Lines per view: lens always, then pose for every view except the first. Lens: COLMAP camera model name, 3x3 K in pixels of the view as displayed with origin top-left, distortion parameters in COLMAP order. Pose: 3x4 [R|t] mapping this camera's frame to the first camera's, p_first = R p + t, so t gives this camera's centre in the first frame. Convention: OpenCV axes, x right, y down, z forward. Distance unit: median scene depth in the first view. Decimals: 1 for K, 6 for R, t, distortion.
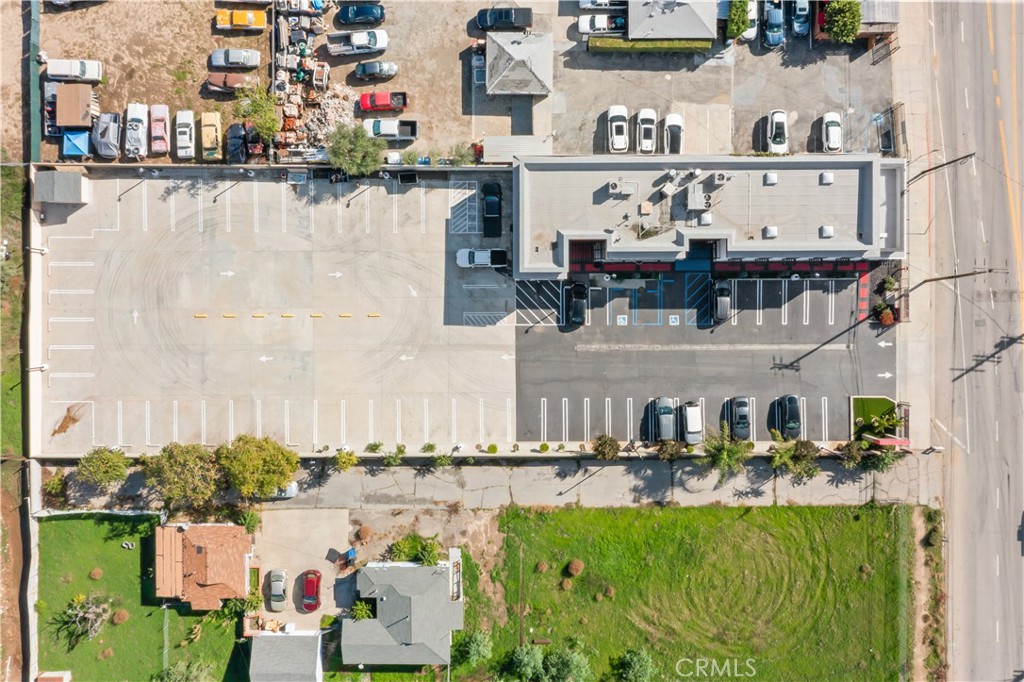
lens RADIAL K [[803.6, 0, 508.9], [0, 803.6, 339.5], [0, 0, 1]] dist [-0.015062, -0.002638]
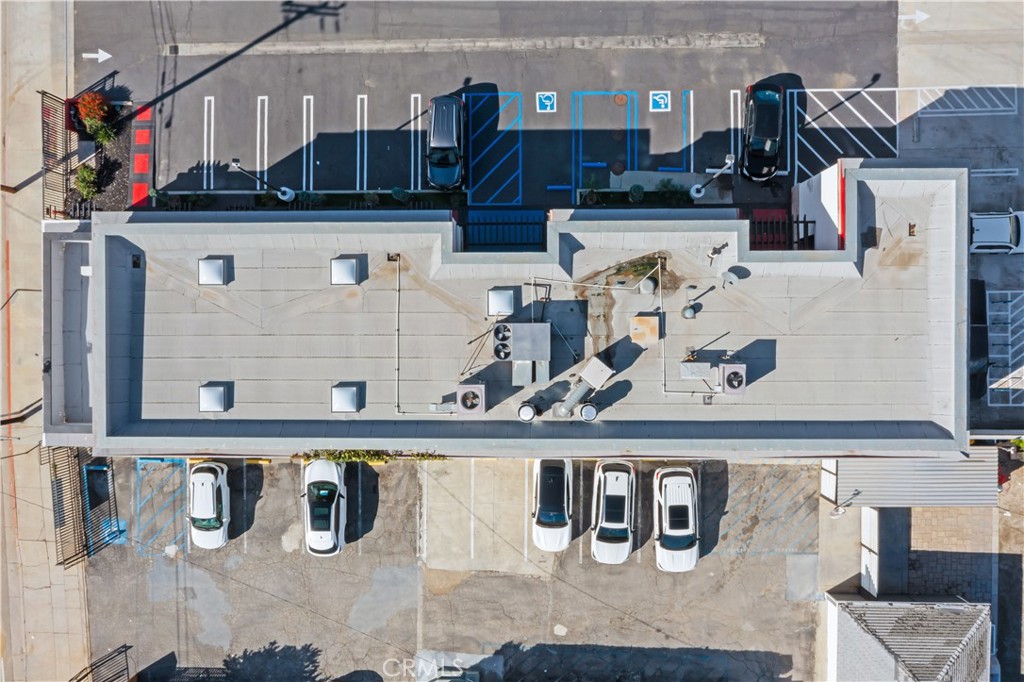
lens RADIAL K [[803.6, 0, 519.3], [0, 803.6, 317.4], [0, 0, 1]] dist [-0.015062, -0.002638]
pose [[-0.998943, -0.002620, 0.045890, 0.204293], [0.001605, -0.999754, -0.022131, -0.139589], [0.045936, -0.022034, 0.998701, 0.550623]]
